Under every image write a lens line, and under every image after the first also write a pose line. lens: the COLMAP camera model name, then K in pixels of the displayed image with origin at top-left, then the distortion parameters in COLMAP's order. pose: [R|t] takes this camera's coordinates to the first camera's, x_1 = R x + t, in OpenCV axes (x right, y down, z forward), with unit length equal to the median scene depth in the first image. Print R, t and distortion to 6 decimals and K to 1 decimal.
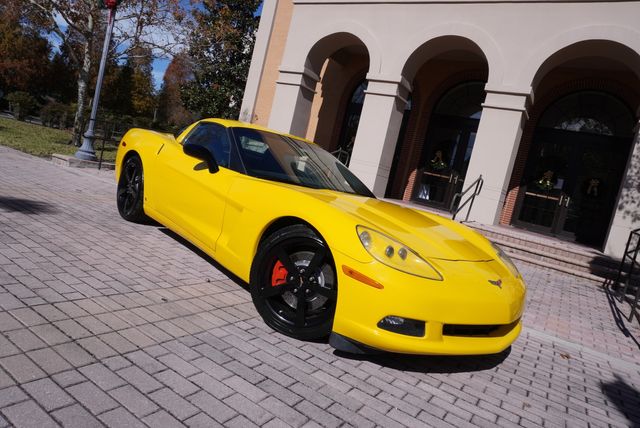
lens RADIAL K [[424.7, 0, 294.3], [0, 424.7, 207.0], [0, 0, 1]] dist [-0.041001, 0.023044]
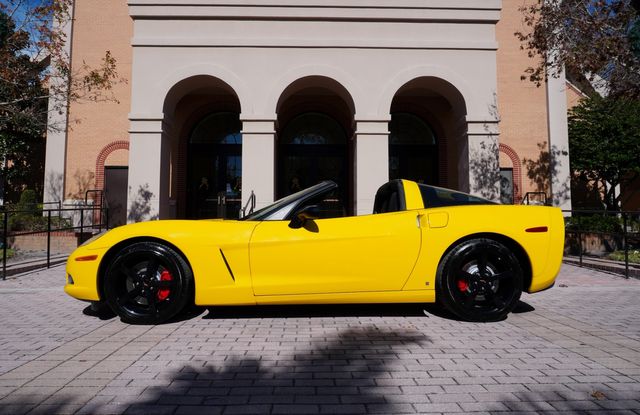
lens RADIAL K [[424.5, 0, 316.7], [0, 424.5, 202.2], [0, 0, 1]] dist [-0.037107, 0.019175]
pose [[0.807033, -0.190702, 0.558865, -0.282458], [0.239131, 0.970886, -0.014023, -0.055065], [-0.539920, 0.144959, 0.829140, 0.095519]]
